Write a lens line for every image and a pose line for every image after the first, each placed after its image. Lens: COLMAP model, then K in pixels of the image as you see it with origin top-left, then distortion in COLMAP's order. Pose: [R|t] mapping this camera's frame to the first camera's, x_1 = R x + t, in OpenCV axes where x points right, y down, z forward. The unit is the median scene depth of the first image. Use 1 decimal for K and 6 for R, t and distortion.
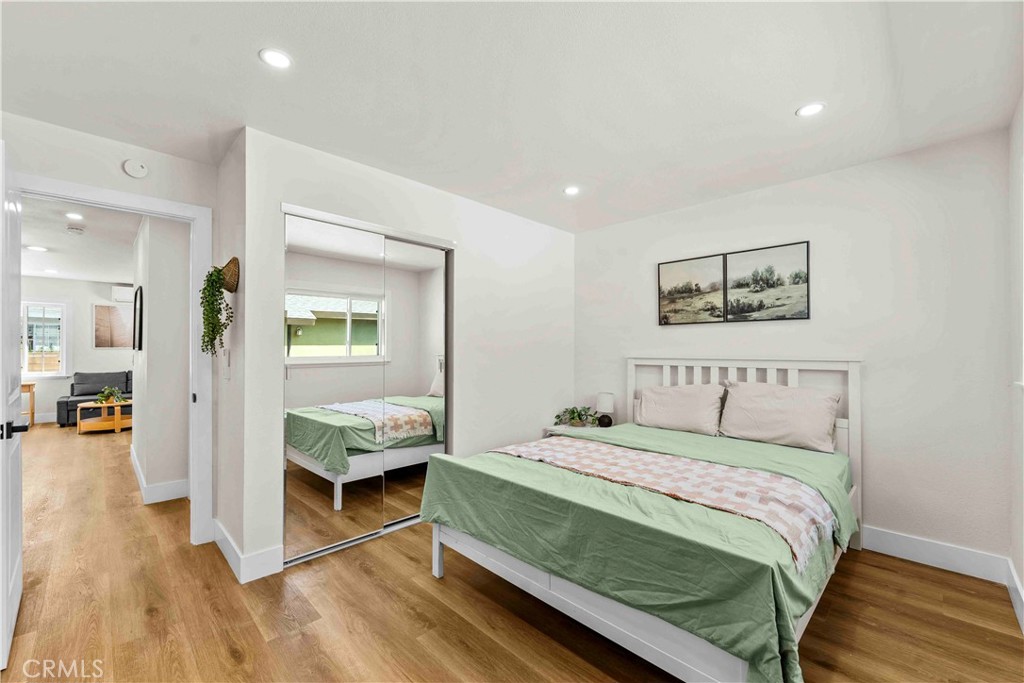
lens RADIAL K [[419.8, 0, 509.0], [0, 419.8, 341.8], [0, 0, 1]] dist [-0.000300, -0.000017]
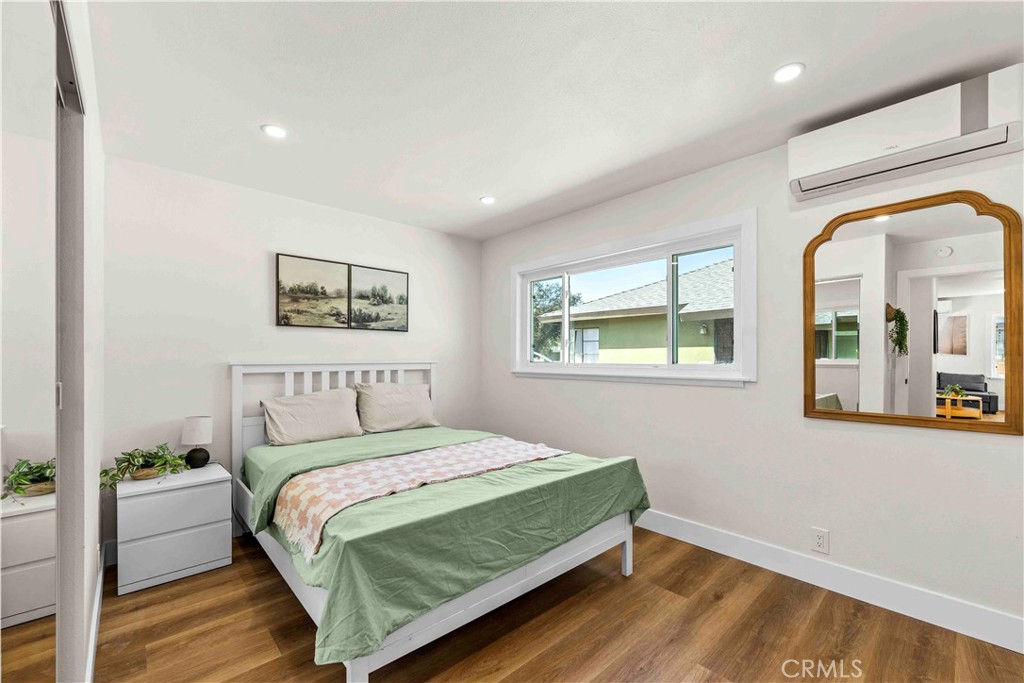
lens RADIAL K [[419.8, 0, 517.3], [0, 419.8, 347.4], [0, 0, 1]] dist [-0.000300, -0.000017]
pose [[0.026009, 0.019238, 0.999477, -0.552817], [-0.022672, 0.999569, -0.018650, 0.011071], [-0.999405, -0.022175, 0.026434, 0.562910]]
